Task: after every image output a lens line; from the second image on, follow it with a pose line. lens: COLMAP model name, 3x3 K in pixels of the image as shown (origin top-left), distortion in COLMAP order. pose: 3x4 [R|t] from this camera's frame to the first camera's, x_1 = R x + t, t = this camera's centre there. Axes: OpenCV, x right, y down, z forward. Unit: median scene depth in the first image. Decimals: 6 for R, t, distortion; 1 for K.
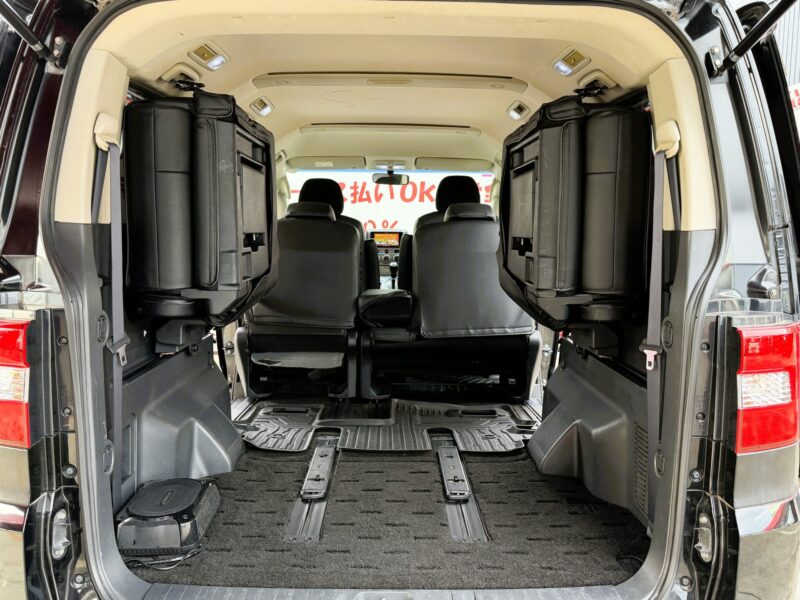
lens RADIAL K [[634.3, 0, 401.4], [0, 634.3, 302.0], [0, 0, 1]] dist [-0.000719, -0.000013]
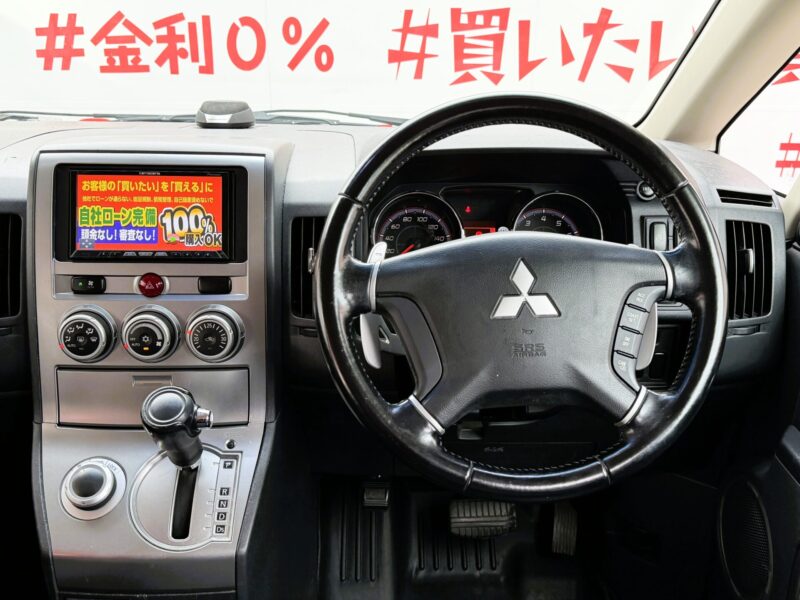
lens RADIAL K [[788.9, 0, 395.0], [0, 788.9, 302.3], [0, 0, 1]] dist [0.042809, 0.000000]
pose [[0.999993, 0.003643, -0.000676, 0.030371], [-0.003347, 0.966439, 0.256875, -0.092265], [0.001589, -0.256871, 0.966444, 0.558258]]
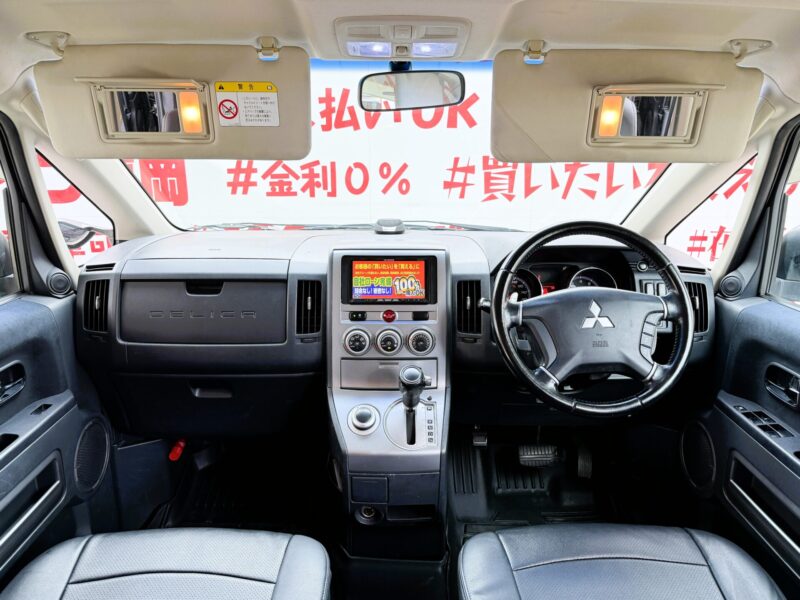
lens RADIAL K [[562.8, 0, 401.0], [0, 562.8, 302.4], [0, 0, 1]] dist [0.084705, -0.033821]
pose [[0.999998, -0.001698, -0.001186, -0.011642], [0.001885, 0.983300, 0.181984, -0.099868], [0.000857, -0.181985, 0.983301, 0.498756]]
